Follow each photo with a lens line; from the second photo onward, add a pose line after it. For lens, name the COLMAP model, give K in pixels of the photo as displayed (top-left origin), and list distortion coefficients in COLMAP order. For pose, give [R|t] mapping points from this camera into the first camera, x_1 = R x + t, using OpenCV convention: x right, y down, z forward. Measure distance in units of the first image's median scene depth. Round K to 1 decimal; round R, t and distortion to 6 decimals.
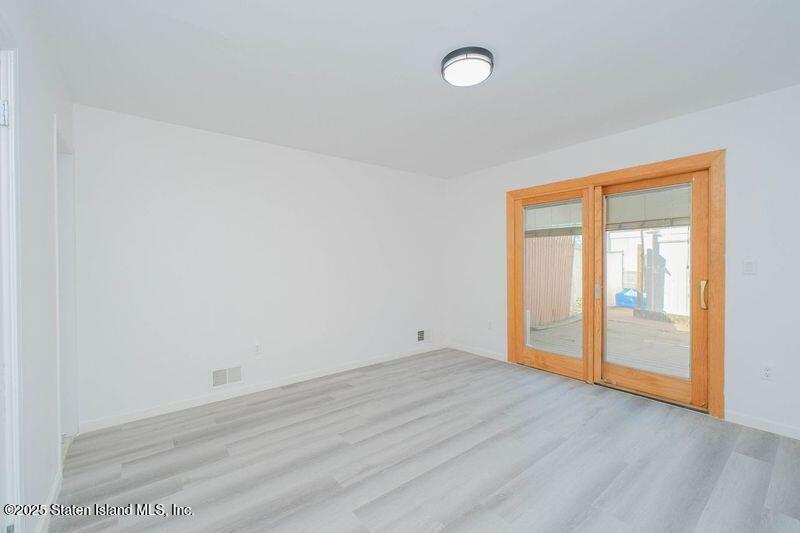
lens RADIAL K [[334.0, 0, 400.0], [0, 334.0, 266.5], [0, 0, 1]] dist [0.002080, -0.000414]
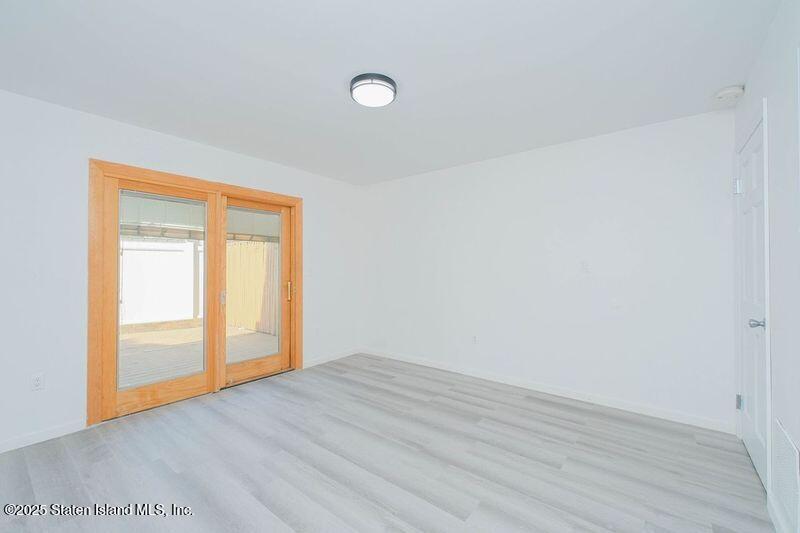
lens RADIAL K [[334.0, 0, 400.0], [0, 334.0, 266.5], [0, 0, 1]] dist [0.002080, -0.000414]
pose [[-0.228308, 0.015888, 0.973459, -0.601814], [0.017659, 0.999770, -0.012176, 0.001566], [-0.973429, 0.014411, -0.228536, 0.797227]]
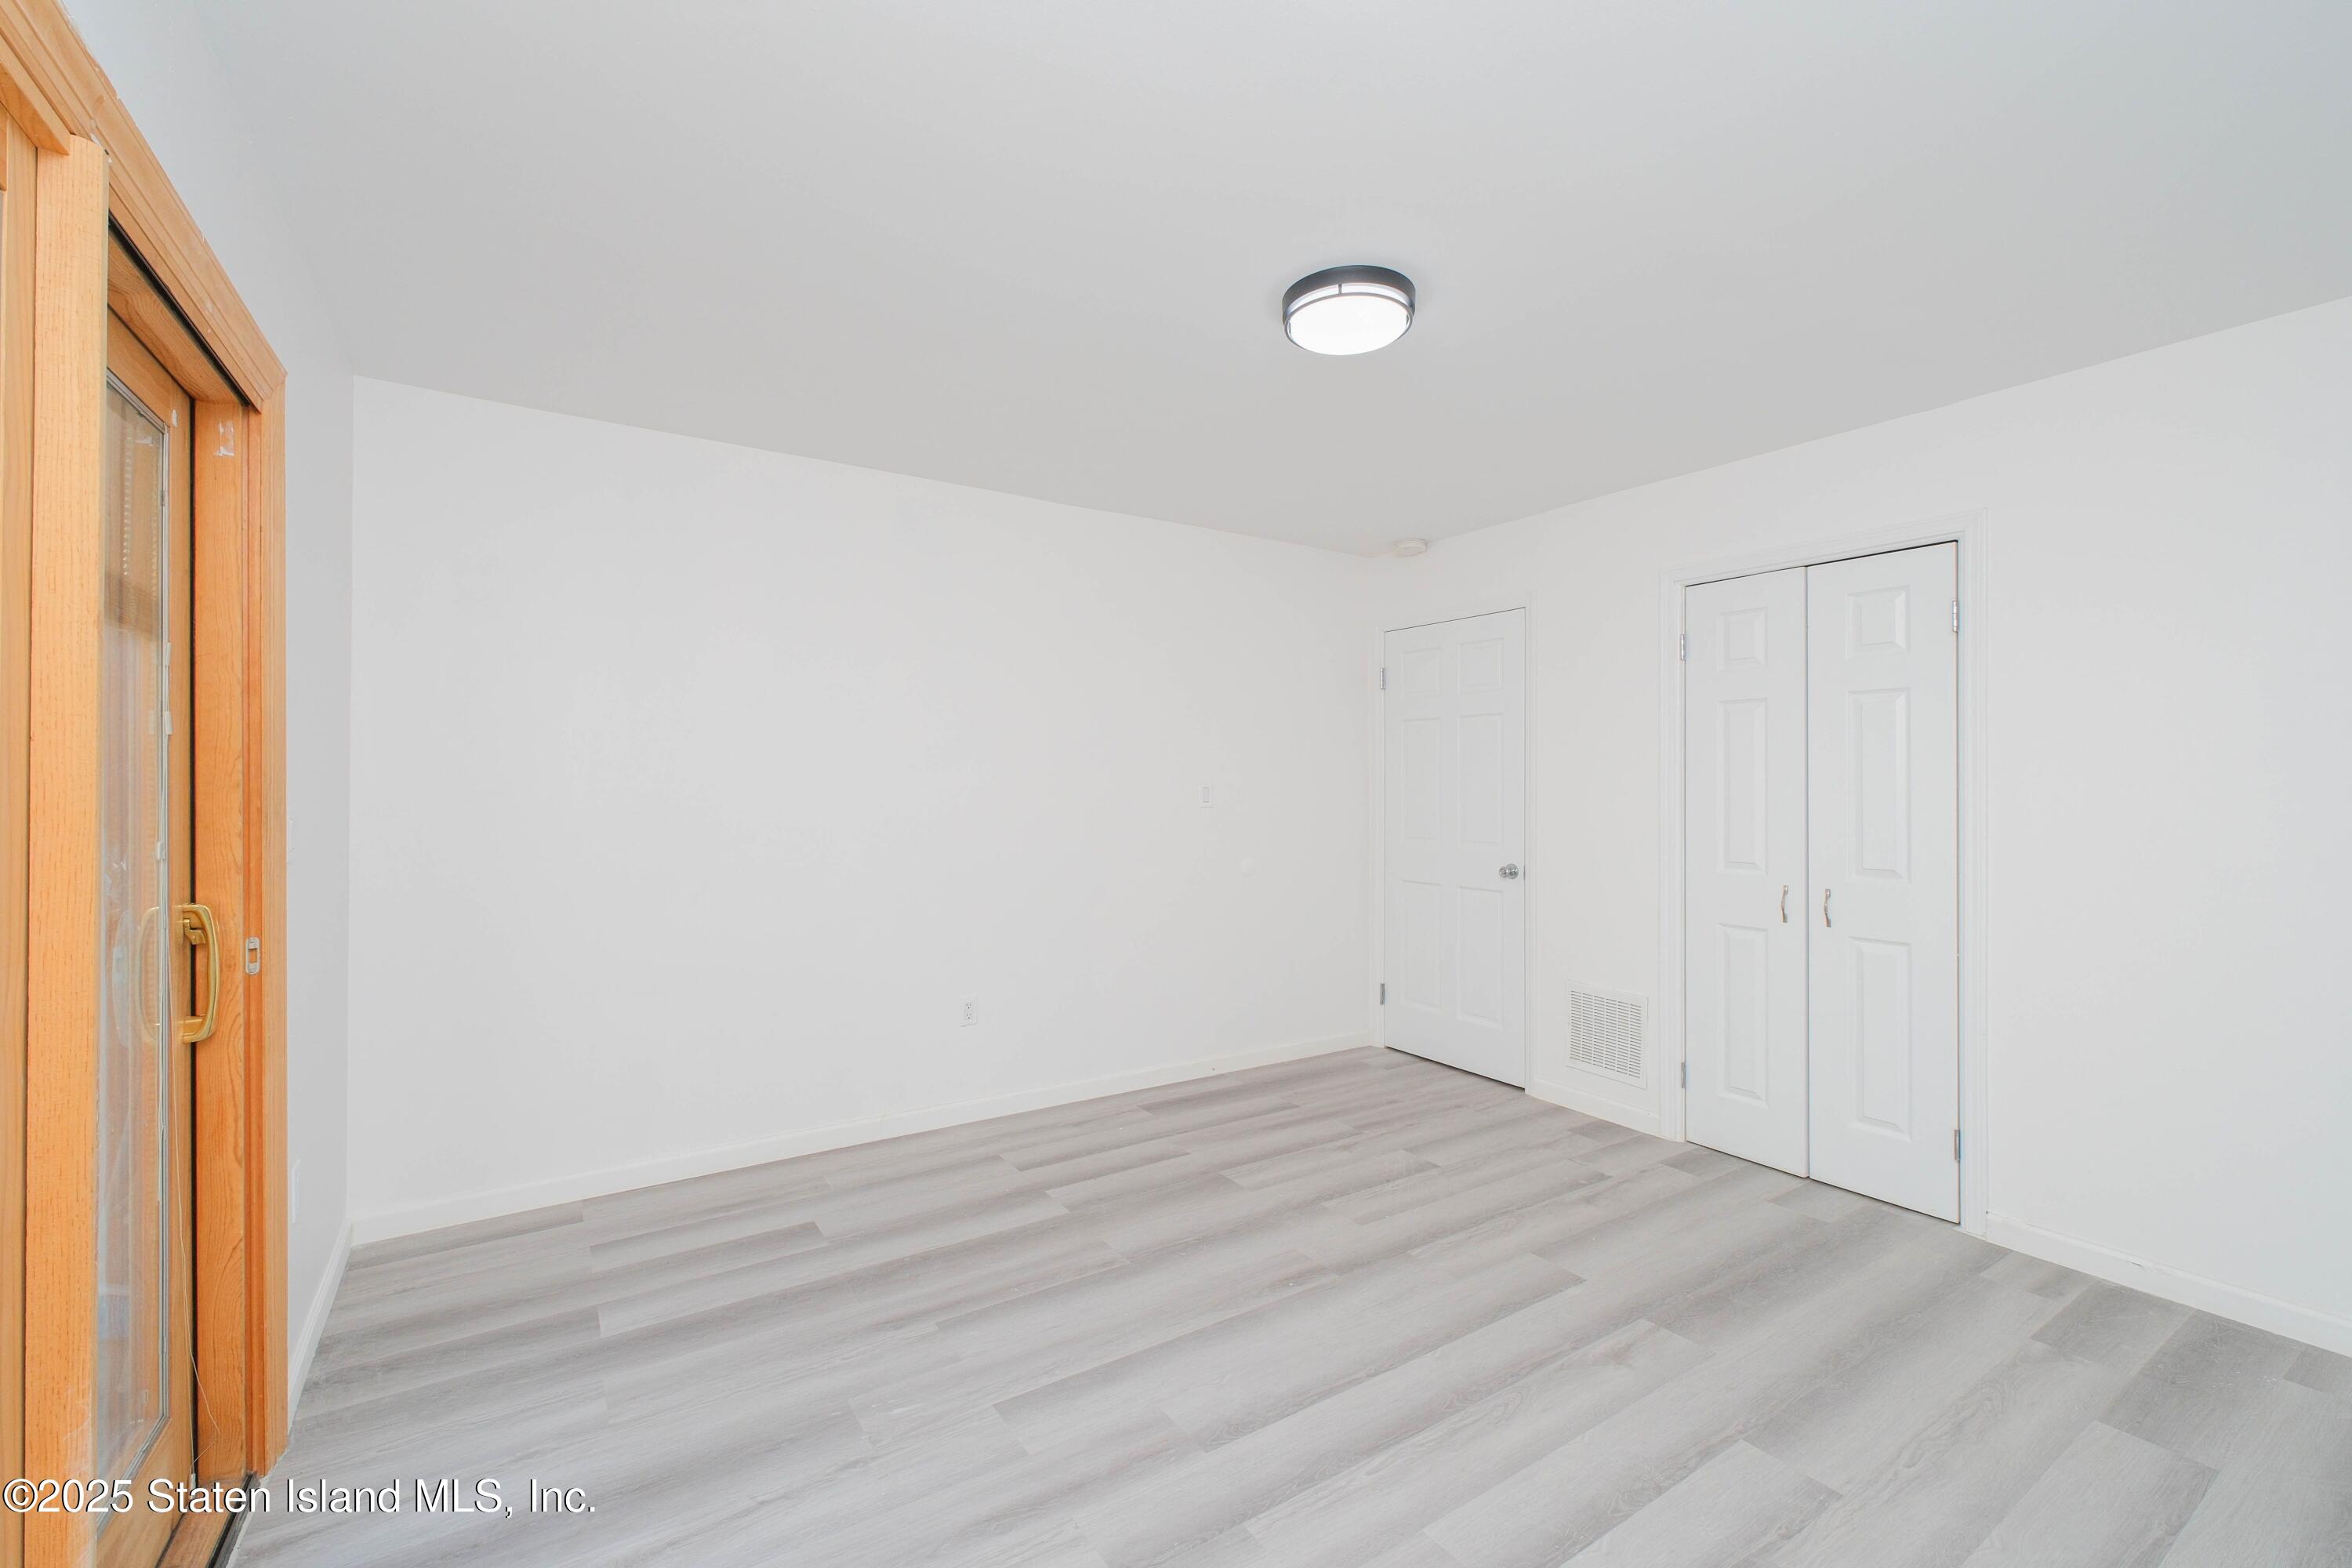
lens RADIAL K [[981.9, 0, 1176.0], [0, 981.9, 784.0], [0, 0, 1]] dist [0.002080, -0.000414]
pose [[-0.995633, 0.008601, 0.092960, 0.201352], [0.010121, 0.999822, 0.015893, -0.044789], [-0.092807, 0.016765, -0.995543, 1.477623]]
